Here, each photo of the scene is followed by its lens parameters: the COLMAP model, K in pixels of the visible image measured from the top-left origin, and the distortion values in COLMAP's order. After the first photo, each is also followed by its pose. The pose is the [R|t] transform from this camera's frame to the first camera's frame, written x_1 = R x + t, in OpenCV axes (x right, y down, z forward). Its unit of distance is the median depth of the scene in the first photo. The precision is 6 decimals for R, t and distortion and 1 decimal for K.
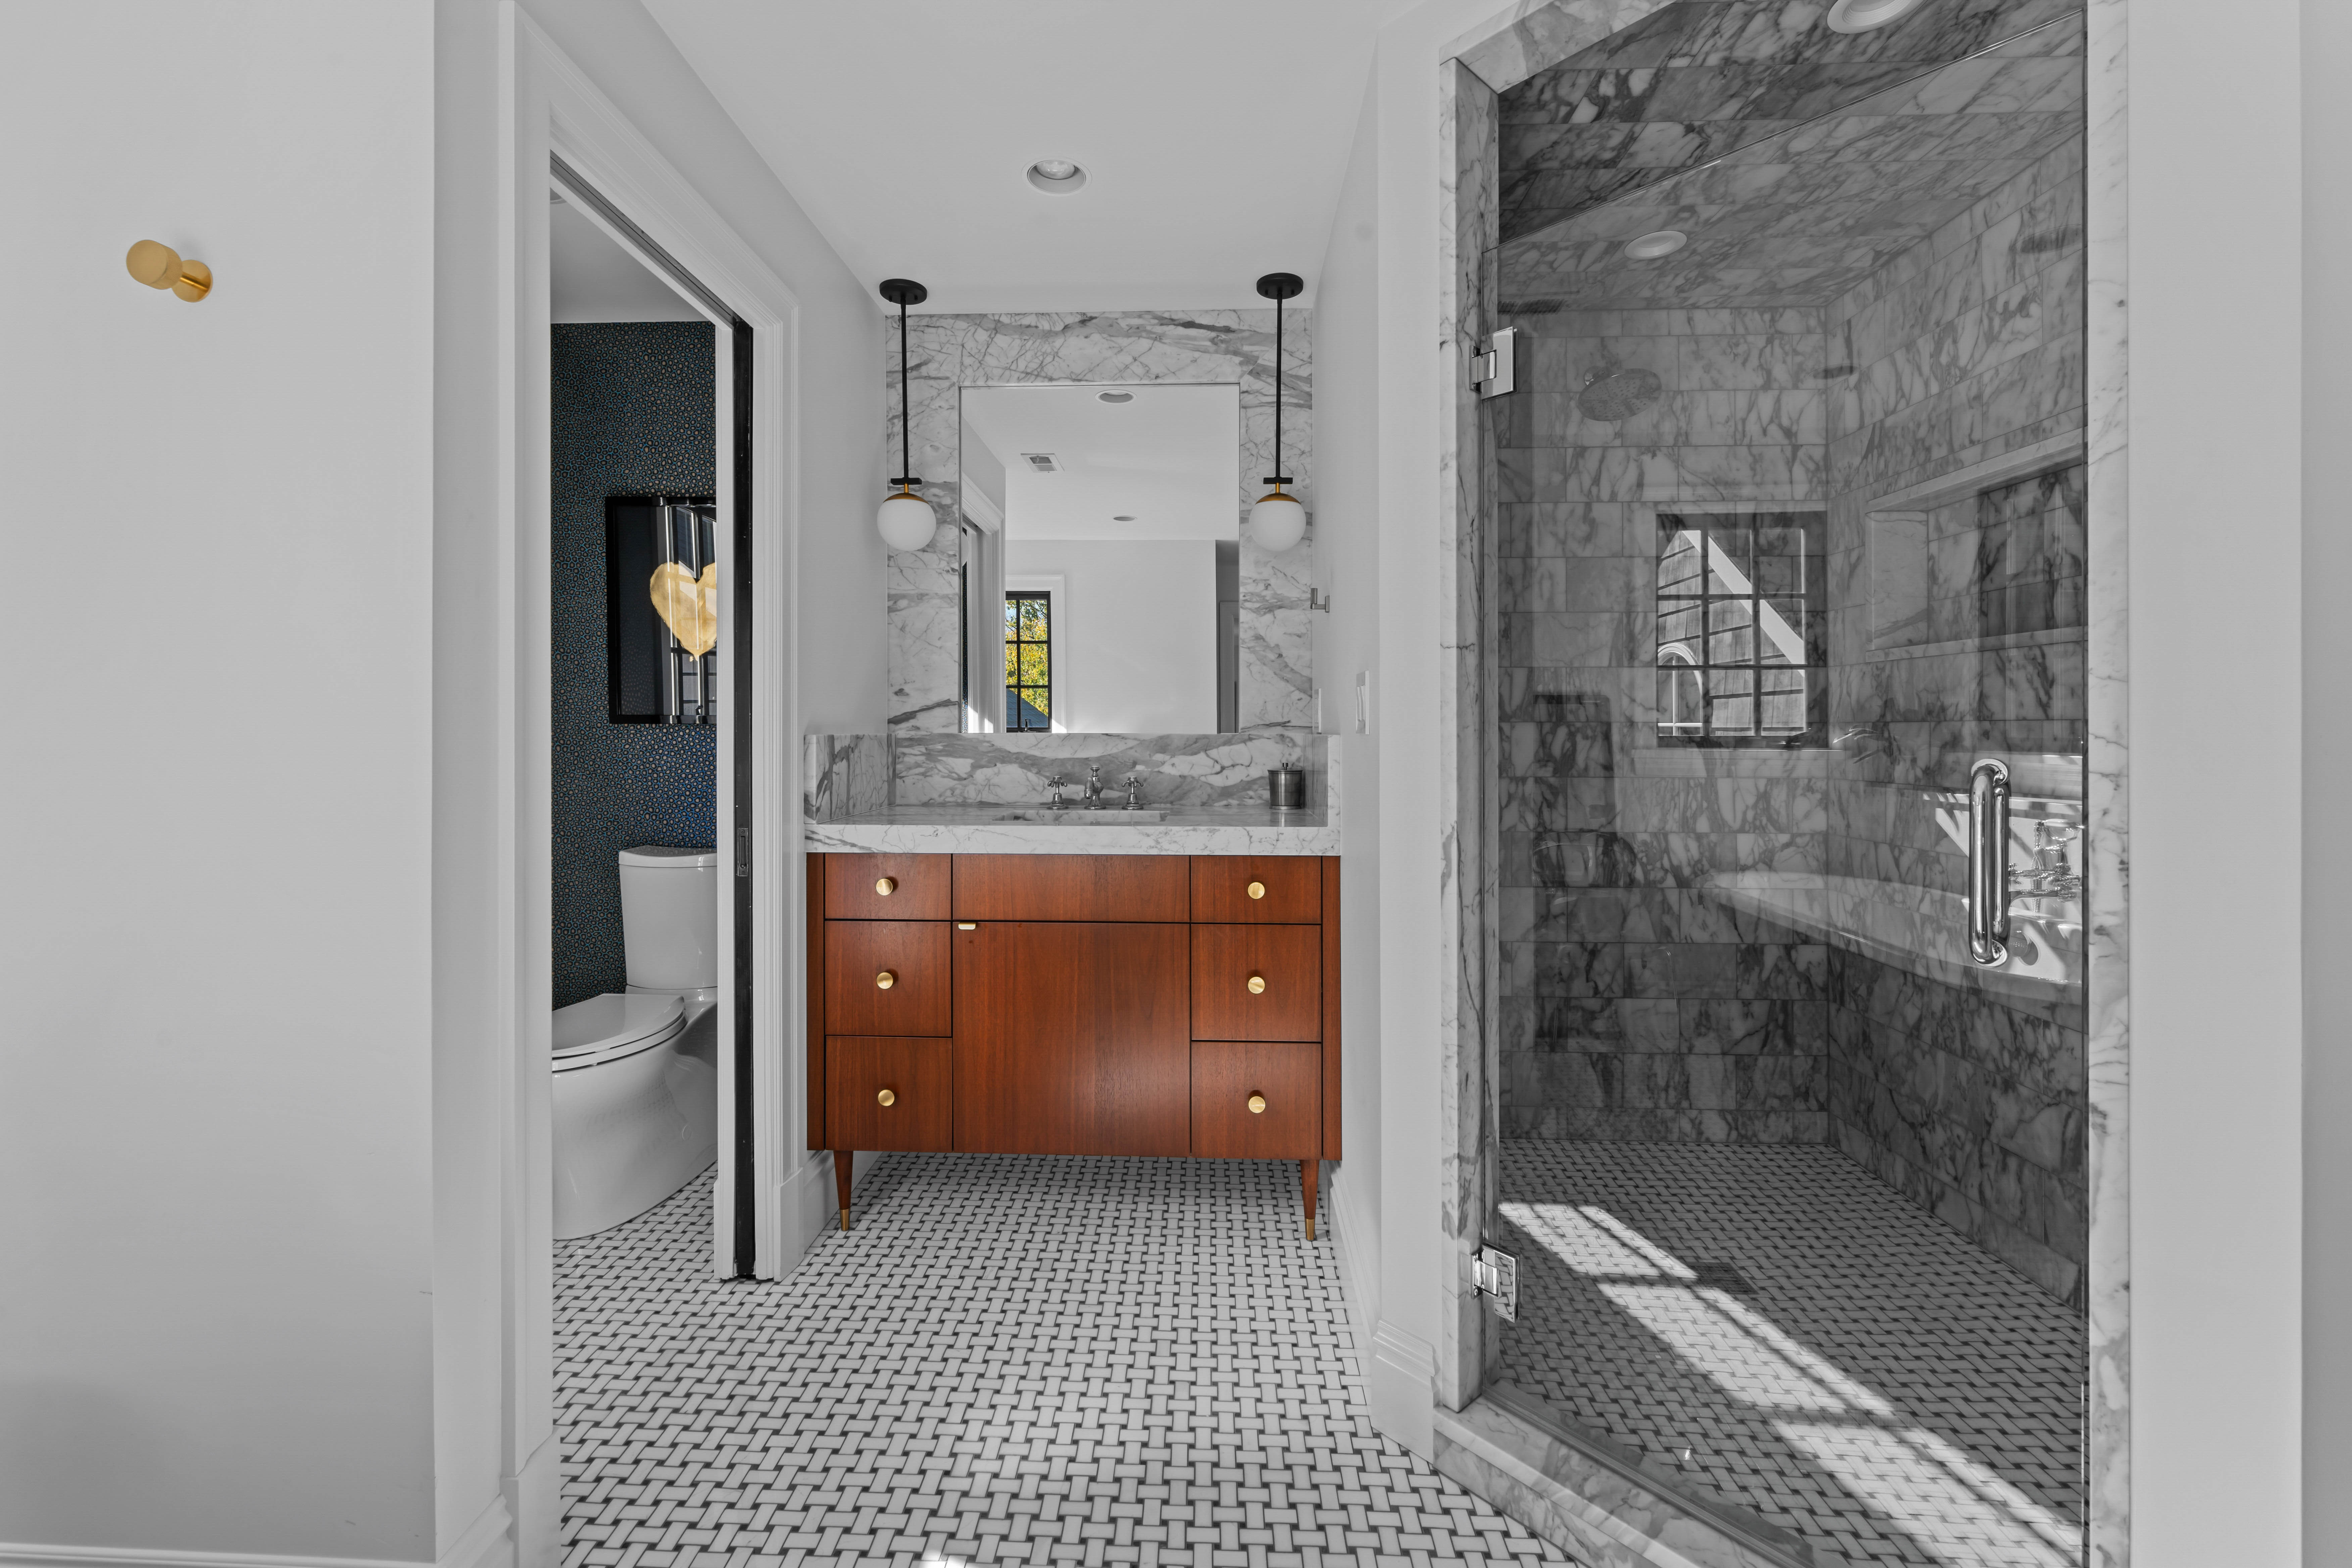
lens RADIAL K [[961.9, 0, 1175.1], [0, 961.9, 716.2], [0, 0, 1]] dist [-0.000777, -0.000053]
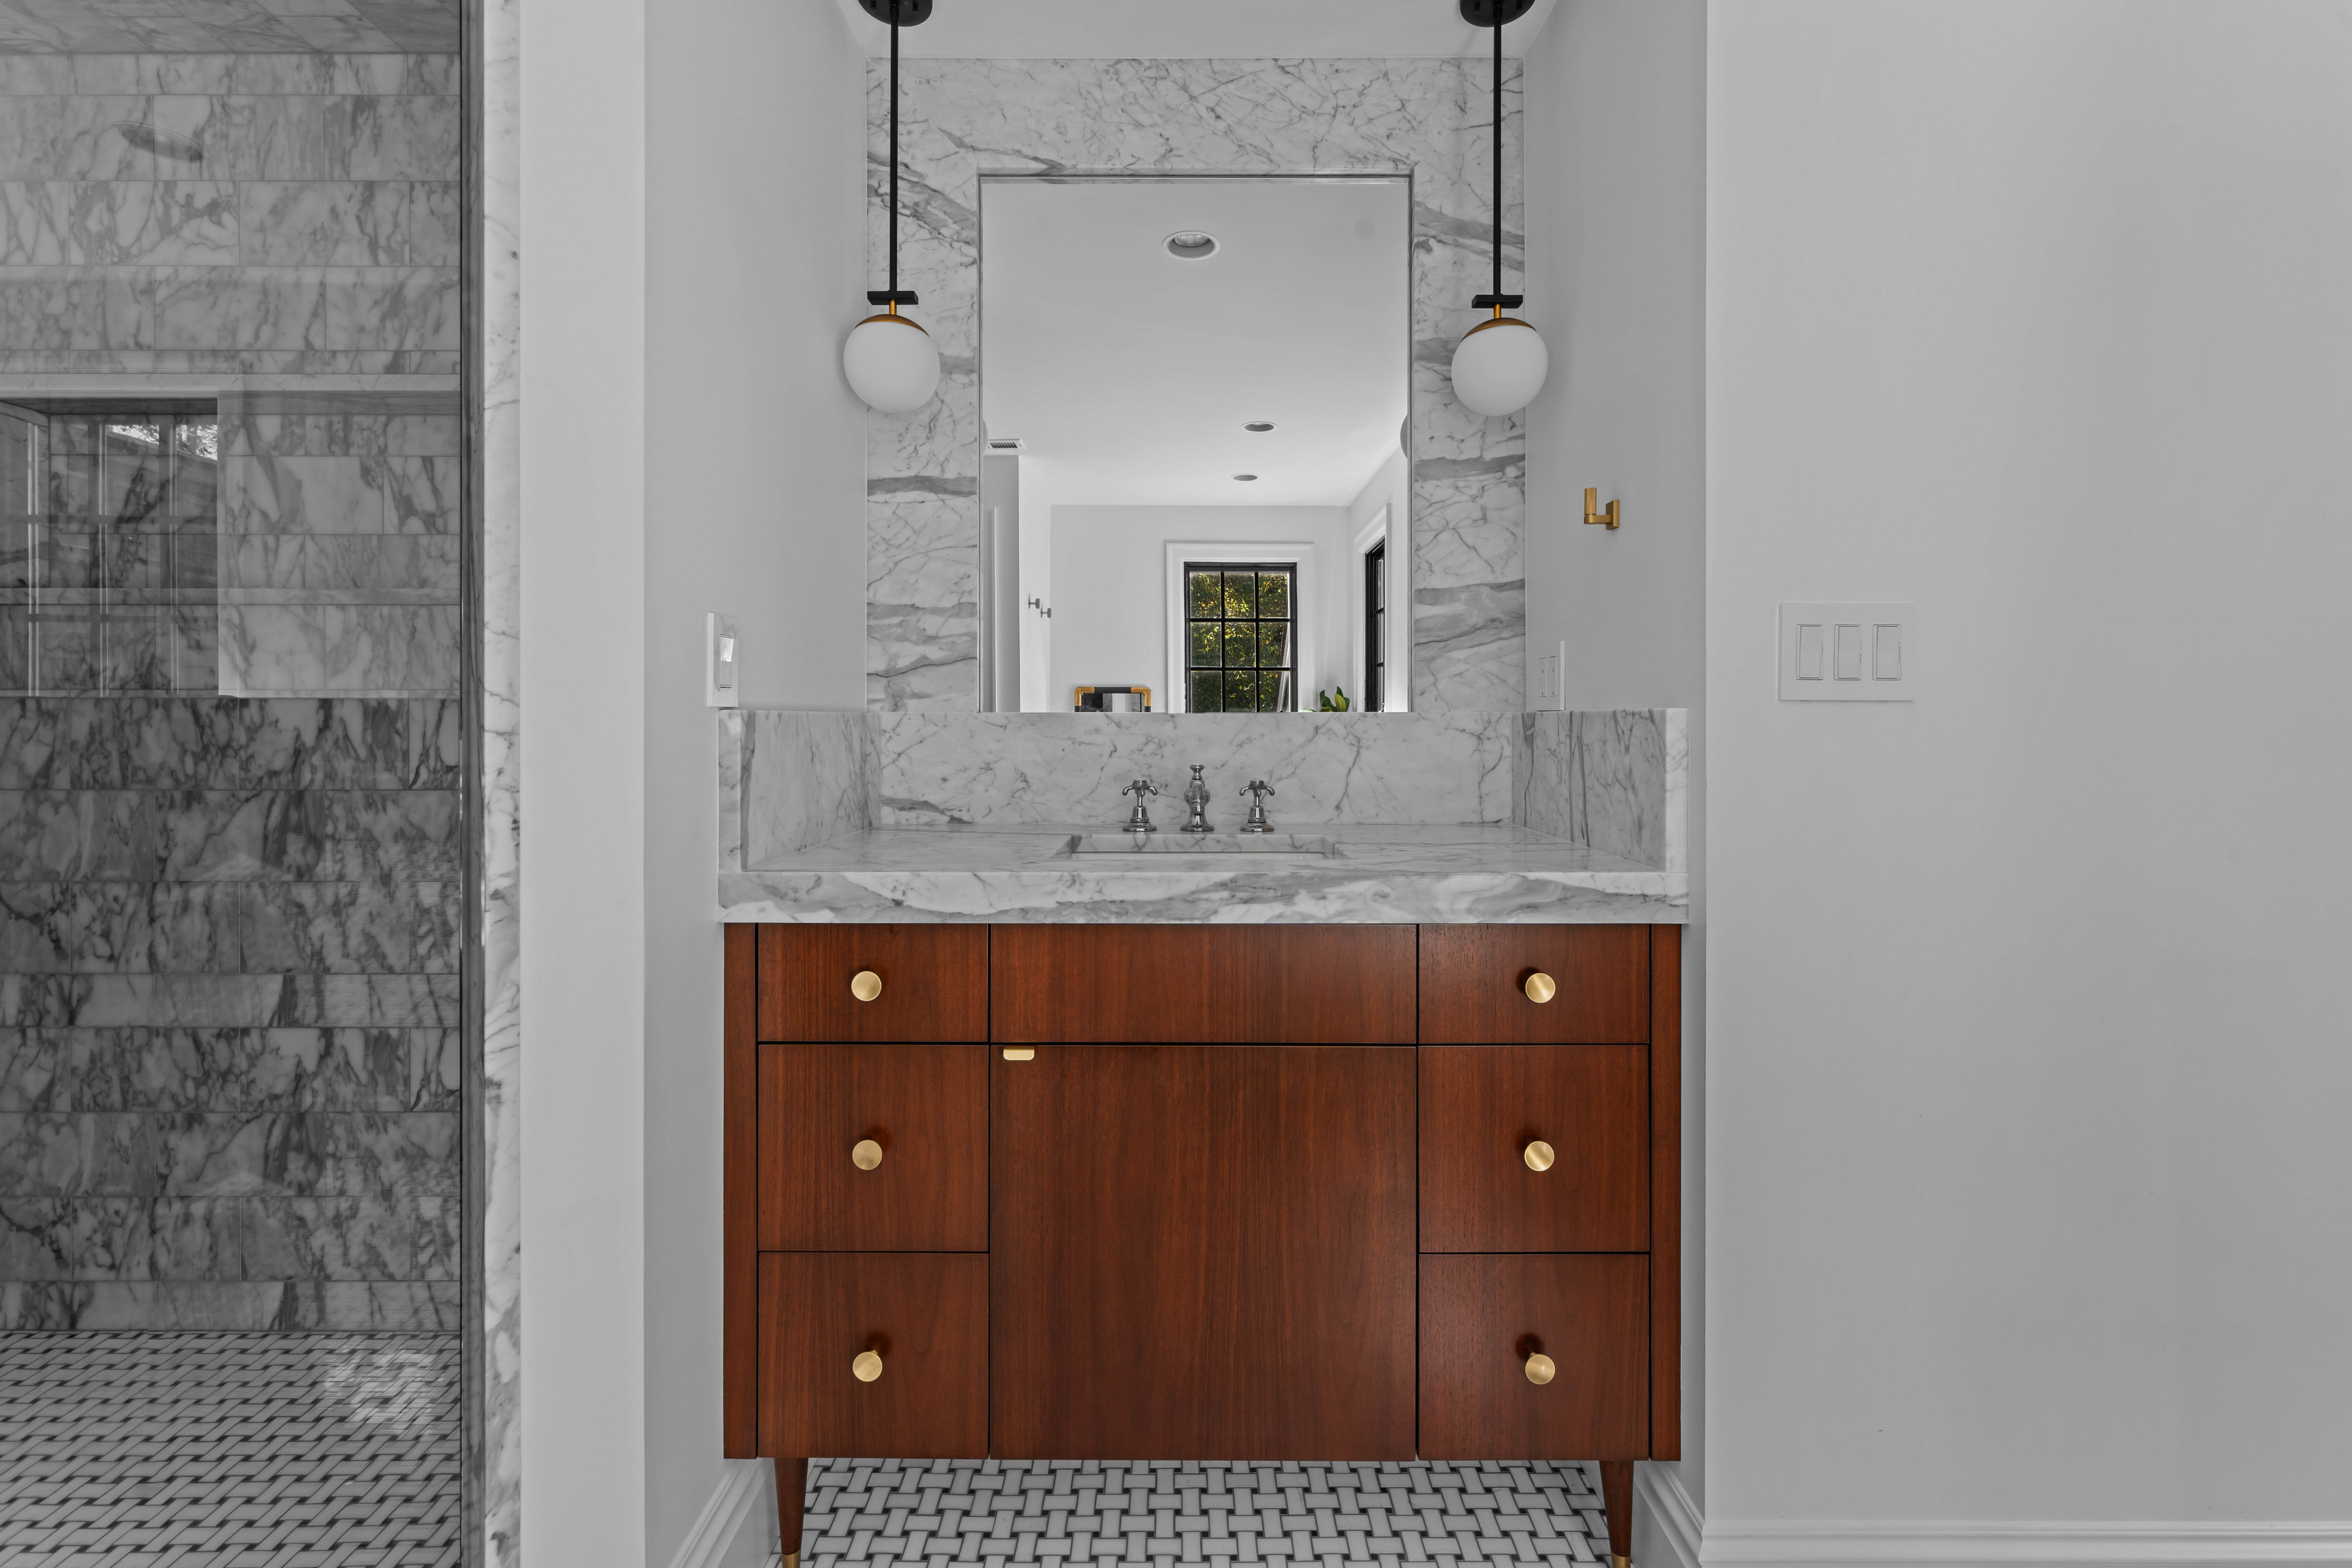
lens RADIAL K [[961.9, 0, 1175.1], [0, 961.9, 716.2], [0, 0, 1]] dist [-0.000777, -0.000053]
pose [[-0.036829, 0.000675, 0.999321, -0.011752], [-0.014619, 0.999892, -0.001214, 0.016906], [-0.999215, -0.014654, -0.036815, 0.172576]]
